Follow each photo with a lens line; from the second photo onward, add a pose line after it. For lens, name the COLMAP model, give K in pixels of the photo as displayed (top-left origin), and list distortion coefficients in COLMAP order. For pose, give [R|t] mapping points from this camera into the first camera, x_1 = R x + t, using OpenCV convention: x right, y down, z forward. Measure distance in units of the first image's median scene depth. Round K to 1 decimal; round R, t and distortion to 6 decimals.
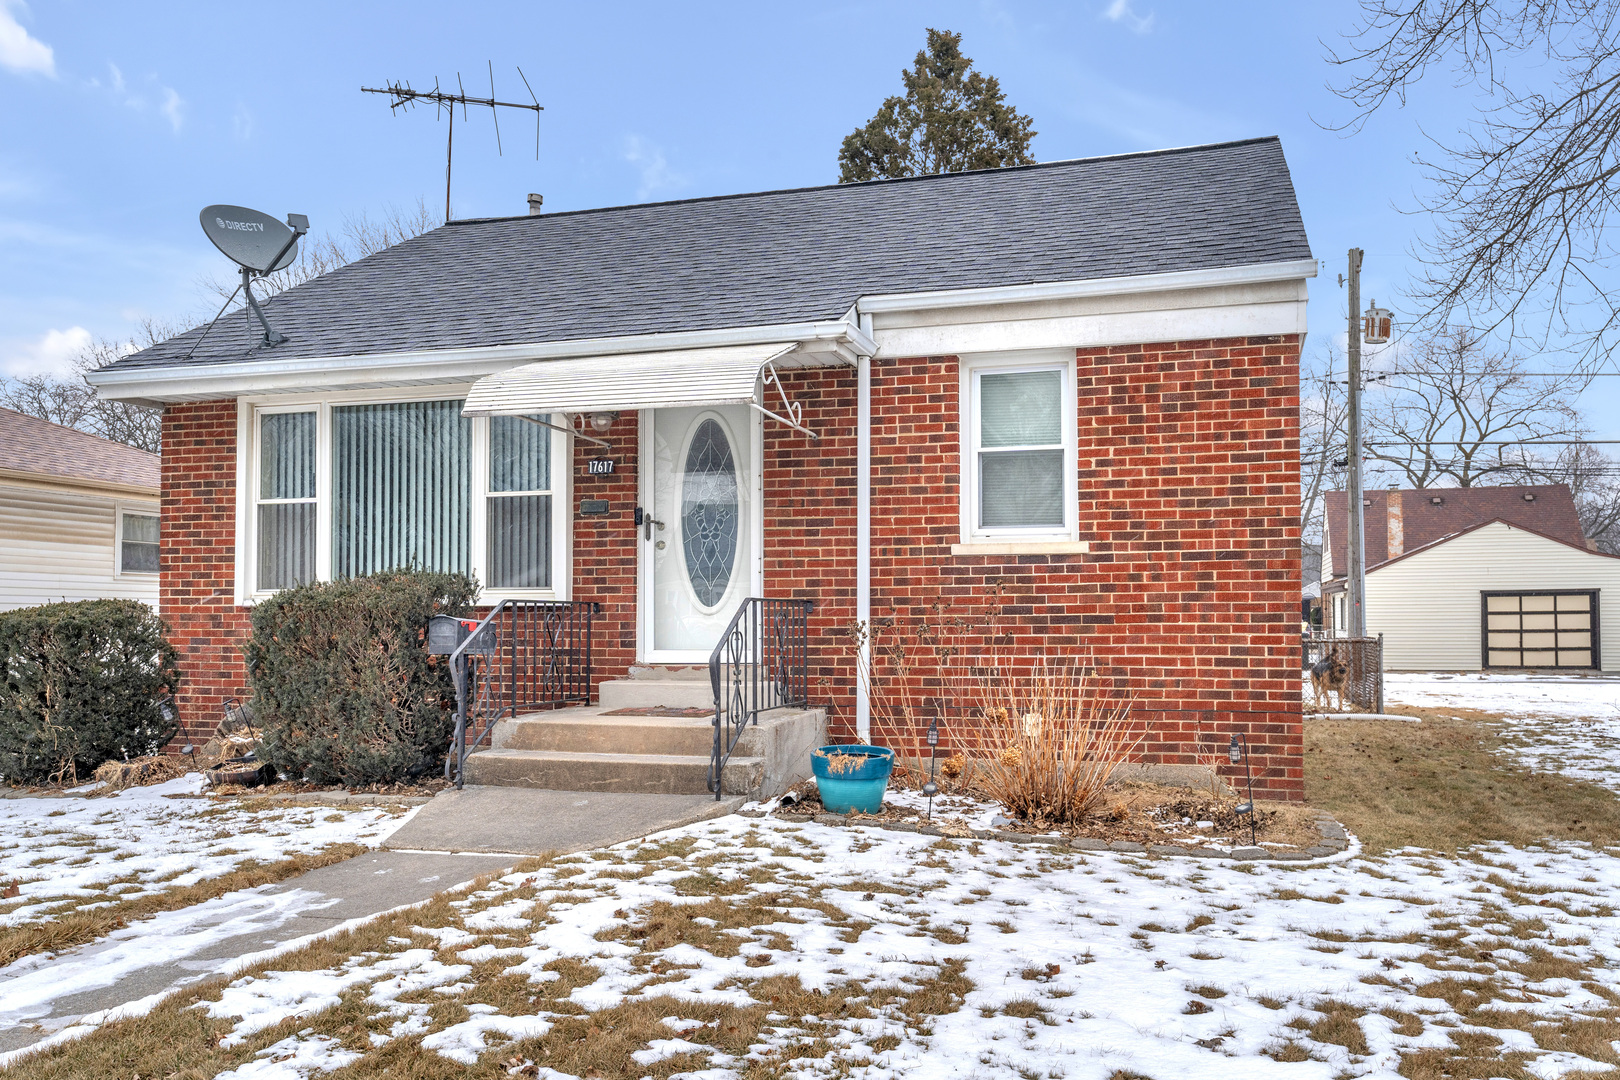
lens RADIAL K [[1312.1, 0, 809.5], [0, 1312.1, 532.5], [0, 0, 1]] dist [0.005977, 0.001504]
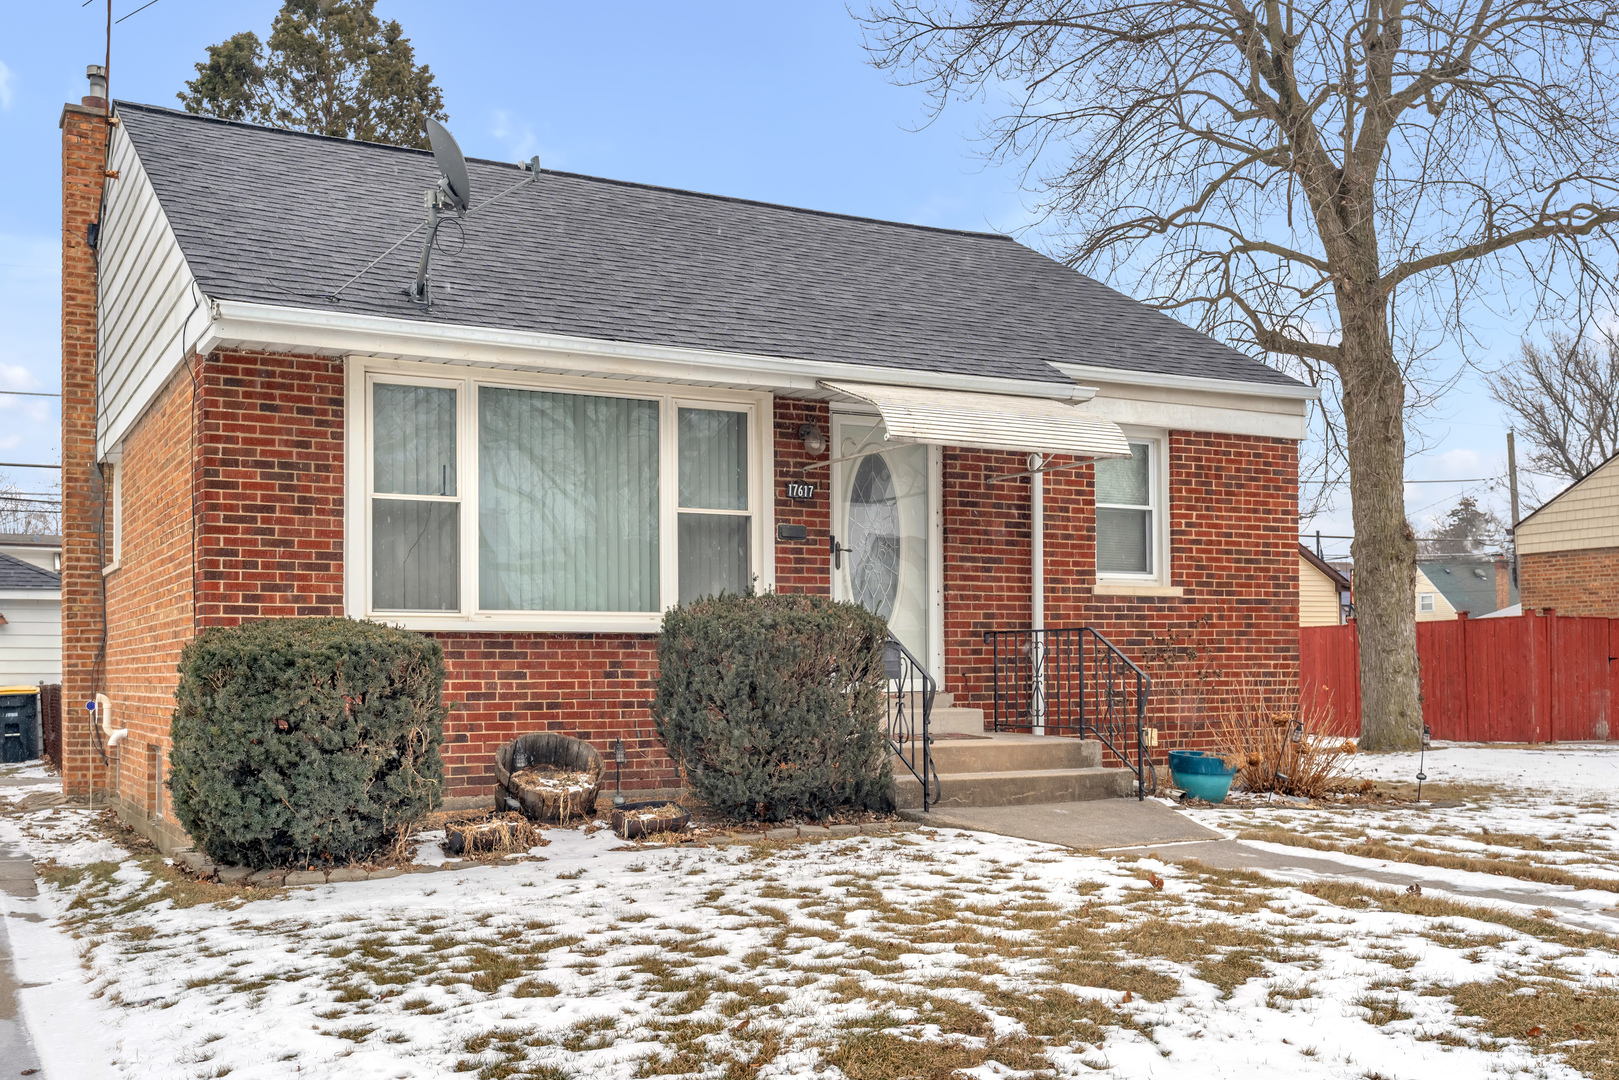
lens RADIAL K [[1592.9, 0, 808.7], [0, 1592.9, 550.4], [0, 0, 1]] dist [0.015703, 0.000000]
pose [[0.705768, 0.052491, 0.706496, -1.057950], [-0.040846, 0.998607, -0.033390, 0.035336], [-0.707265, -0.005292, 0.706929, 0.179491]]
